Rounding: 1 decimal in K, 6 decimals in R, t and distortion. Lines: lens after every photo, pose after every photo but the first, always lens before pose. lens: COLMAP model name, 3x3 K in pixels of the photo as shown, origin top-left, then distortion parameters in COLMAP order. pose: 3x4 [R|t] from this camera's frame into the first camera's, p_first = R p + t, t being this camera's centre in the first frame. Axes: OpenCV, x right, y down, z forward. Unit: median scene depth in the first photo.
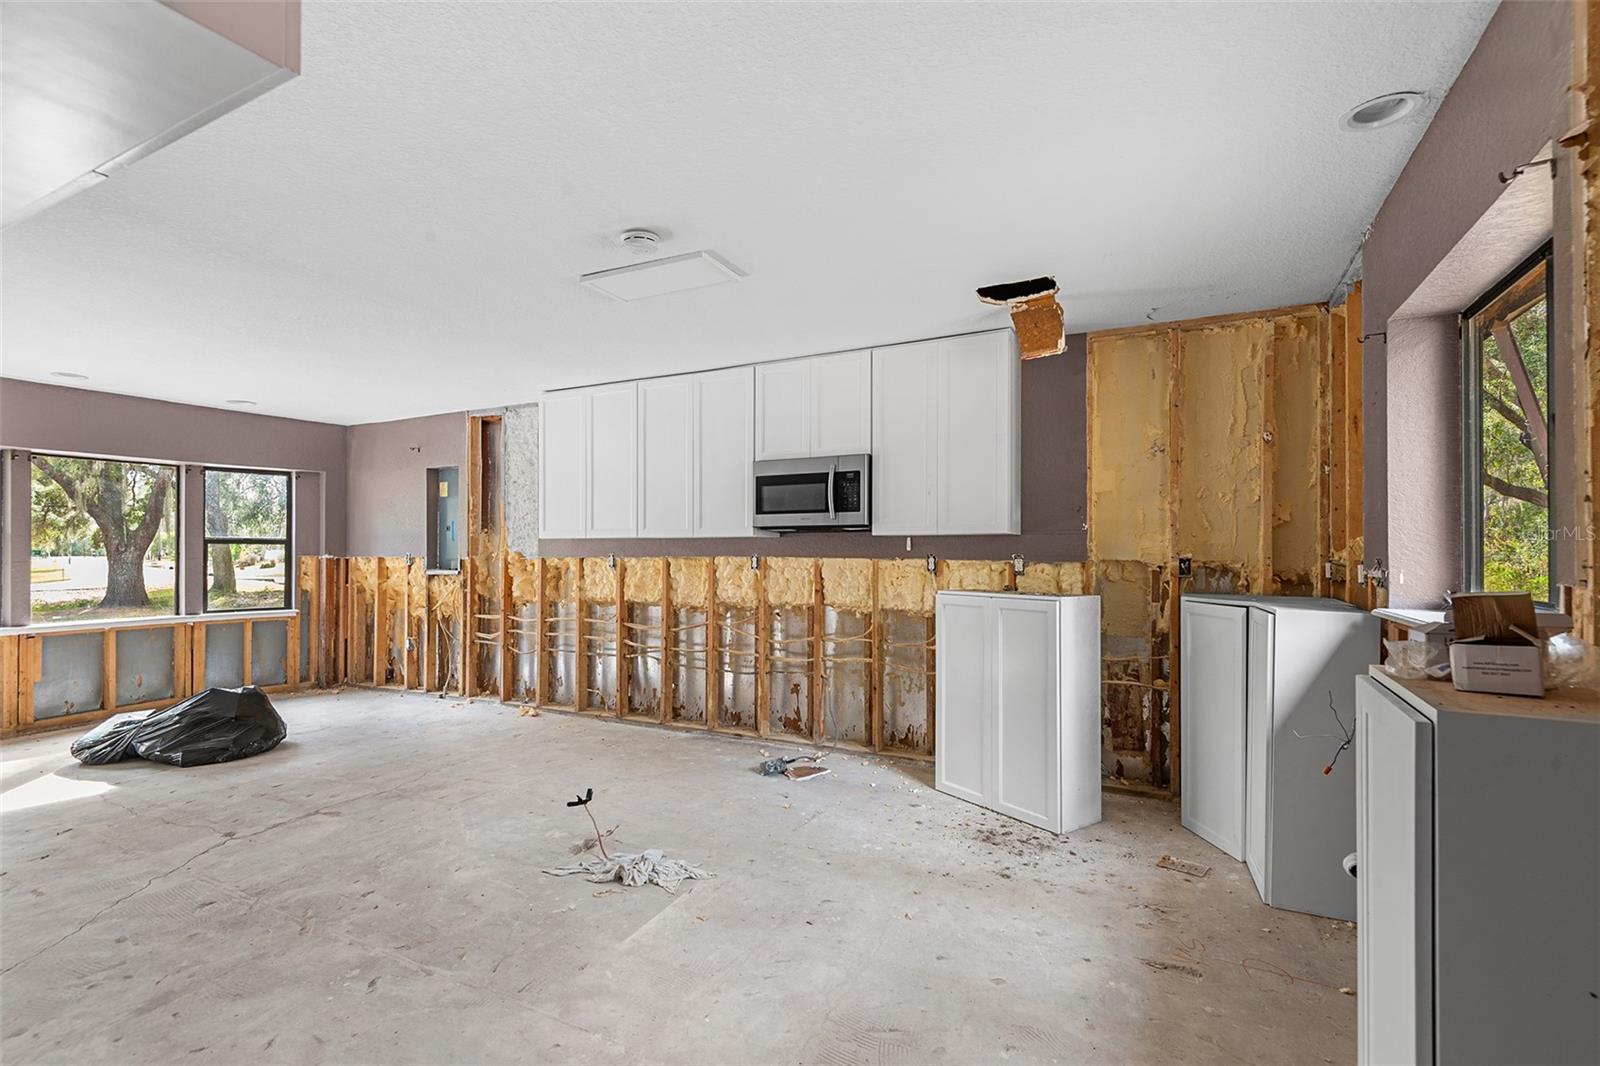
lens RADIAL K [[757.1, 0, 825.6], [0, 757.1, 553.8], [0, 0, 1]] dist [0.036208, -0.017882]
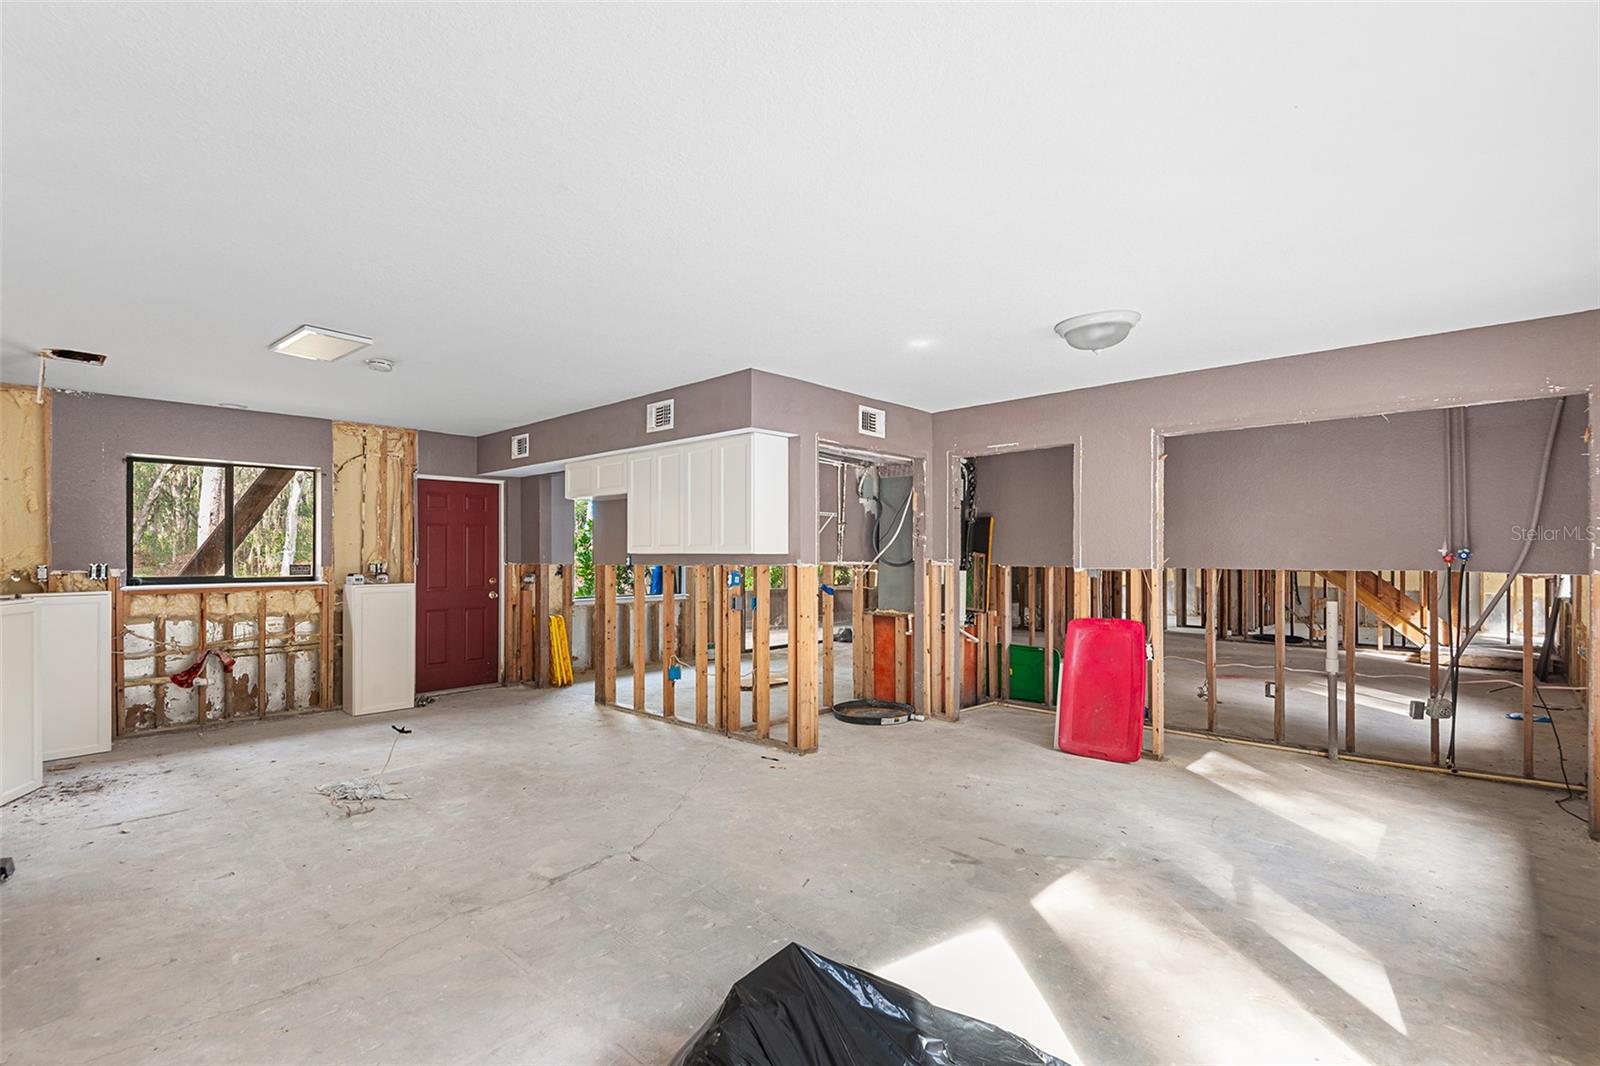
lens RADIAL K [[716.2, 0, 800.0], [0, 716.2, 533.0], [0, 0, 1]] dist [0.025819, -0.014751]
pose [[-0.962492, 0.010496, 0.271107, -0.993904], [0.002924, 0.999595, -0.028320, -0.010427], [-0.271294, -0.026465, -0.962132, 1.476809]]
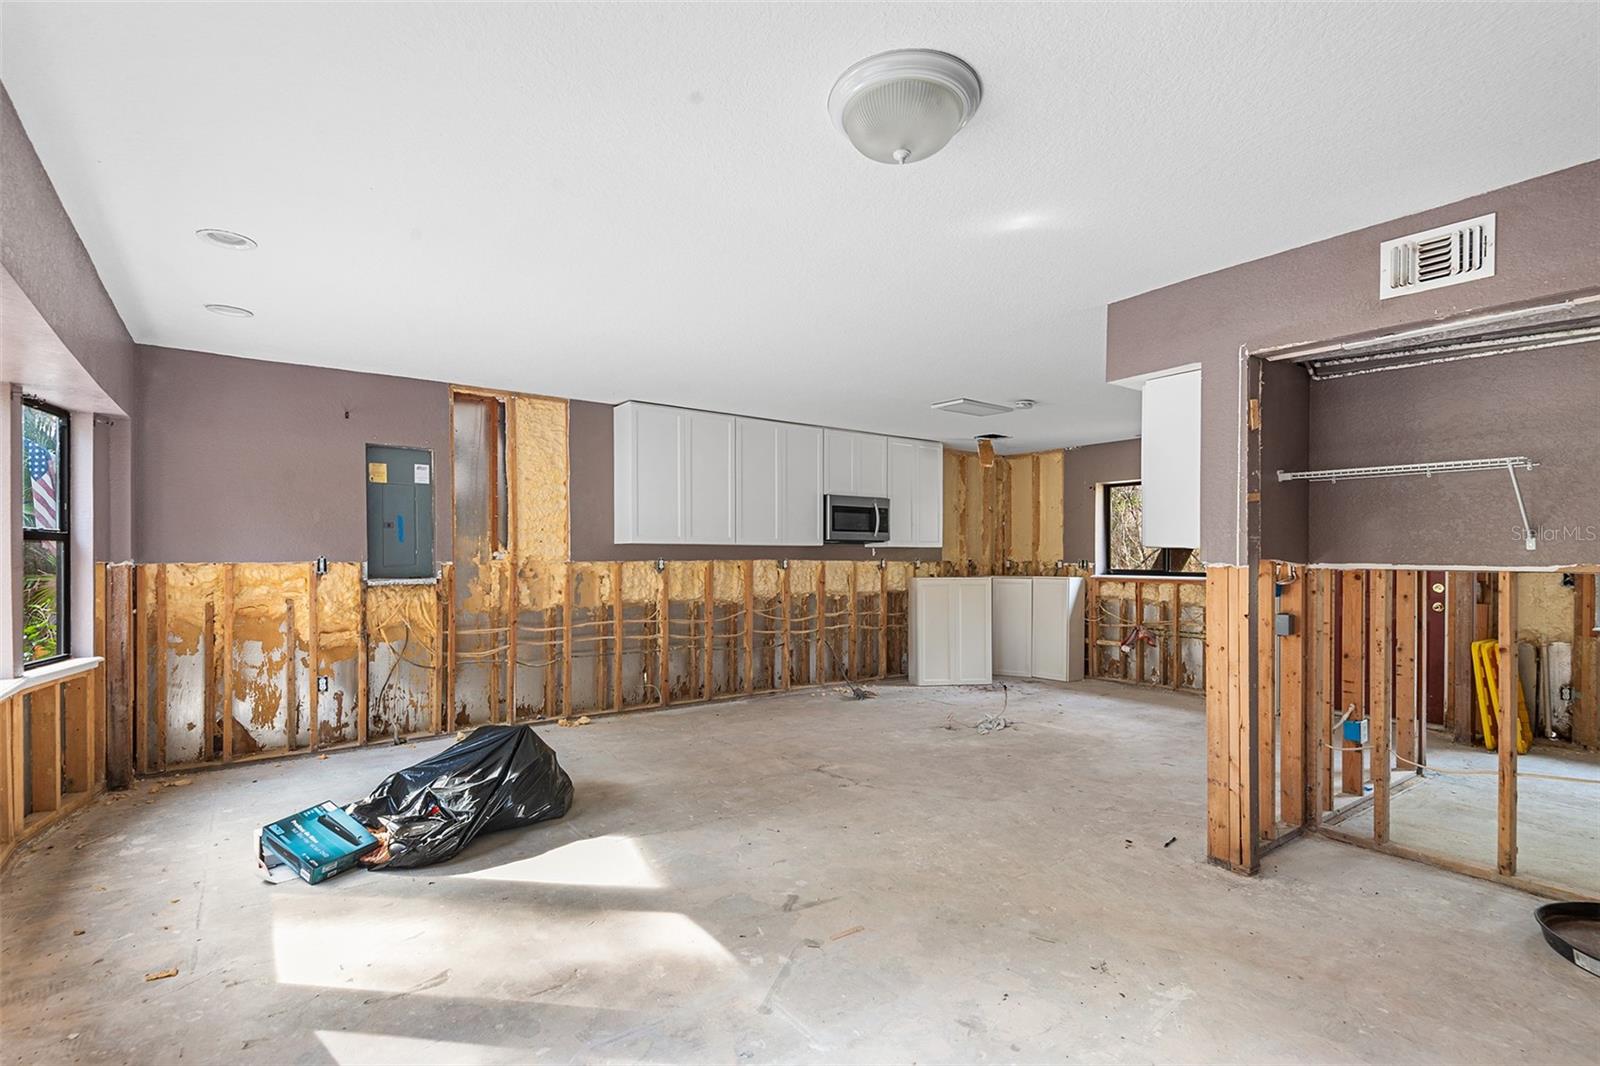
lens RADIAL K [[757.1, 0, 825.6], [0, 757.1, 553.8], [0, 0, 1]] dist [0.036208, -0.017882]
pose [[0.415202, 0.003950, 0.909721, -1.546521], [-0.001916, 0.999992, -0.003468, -0.002551], [-0.909727, -0.000303, 0.415206, 0.426252]]
